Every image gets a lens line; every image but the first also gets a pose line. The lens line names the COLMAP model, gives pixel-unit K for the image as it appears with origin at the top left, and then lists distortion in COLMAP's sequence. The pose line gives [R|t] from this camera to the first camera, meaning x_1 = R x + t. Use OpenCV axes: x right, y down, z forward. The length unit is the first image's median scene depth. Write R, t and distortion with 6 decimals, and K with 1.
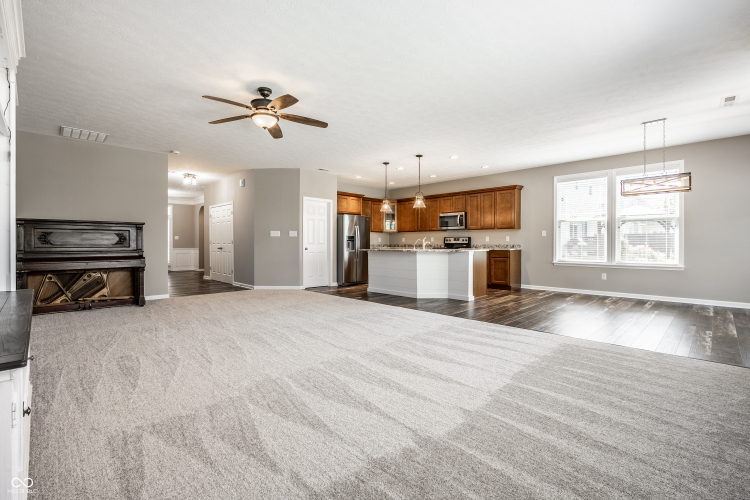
lens RADIAL K [[338.6, 0, 366.0], [0, 338.6, 244.4], [0, 0, 1]] dist [-0.000652, -0.000063]
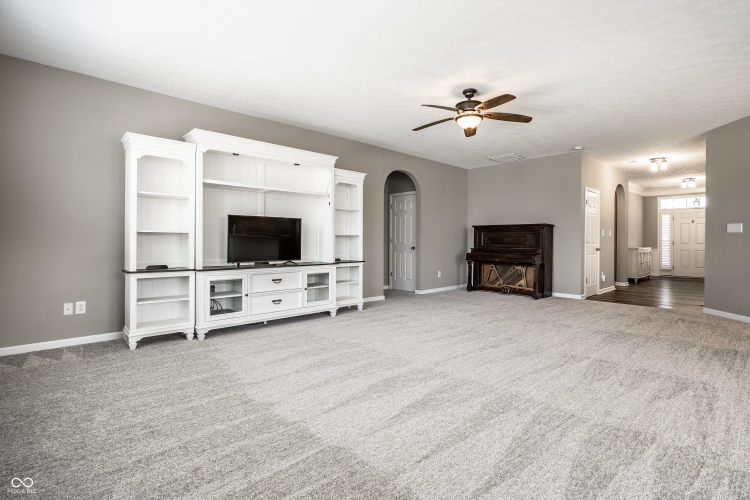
lens RADIAL K [[361.4, 0, 379.3], [0, 361.4, 243.9], [0, 0, 1]] dist [-0.015860, 0.000050]
pose [[-0.008859, 0.007036, -0.999936, 0.373395], [-0.005503, 0.999960, 0.007085, -0.003029], [0.999946, 0.005565, -0.008820, 0.357684]]
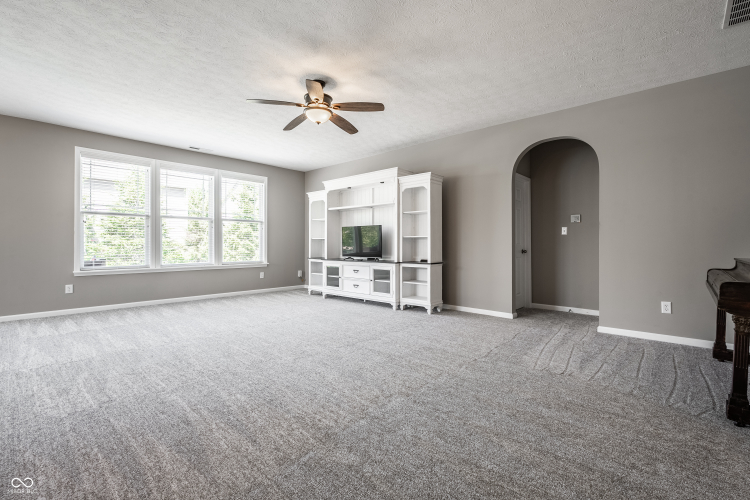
lens RADIAL K [[338.6, 0, 380.0], [0, 338.6, 248.6], [0, 0, 1]] dist [-0.000652, -0.000063]
pose [[-0.997070, 0.000497, -0.076488, -0.186126], [-0.000918, 0.999829, 0.018470, -0.004294], [0.076484, 0.018486, -0.996899, 0.944599]]
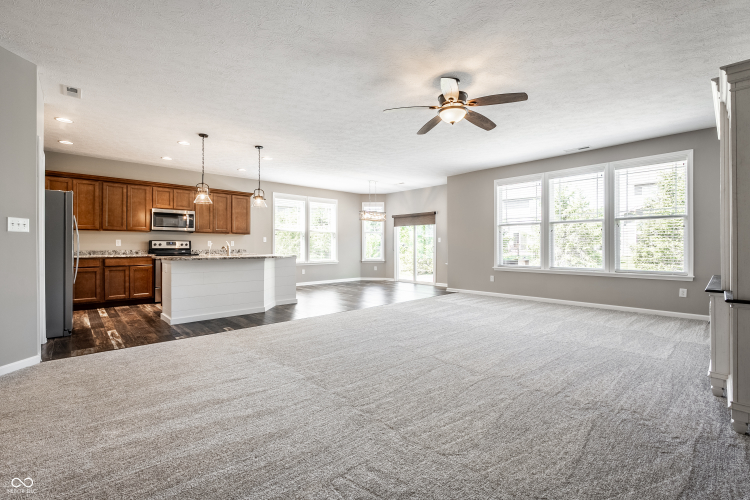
lens RADIAL K [[338.6, 0, 376.6], [0, 338.6, 245.8], [0, 0, 1]] dist [-0.000652, -0.000063]
pose [[0.020185, 0.004208, 0.999787, -0.582308], [0.005177, 0.999977, -0.004313, -0.003590], [-0.999783, 0.005263, 0.020163, 0.567075]]
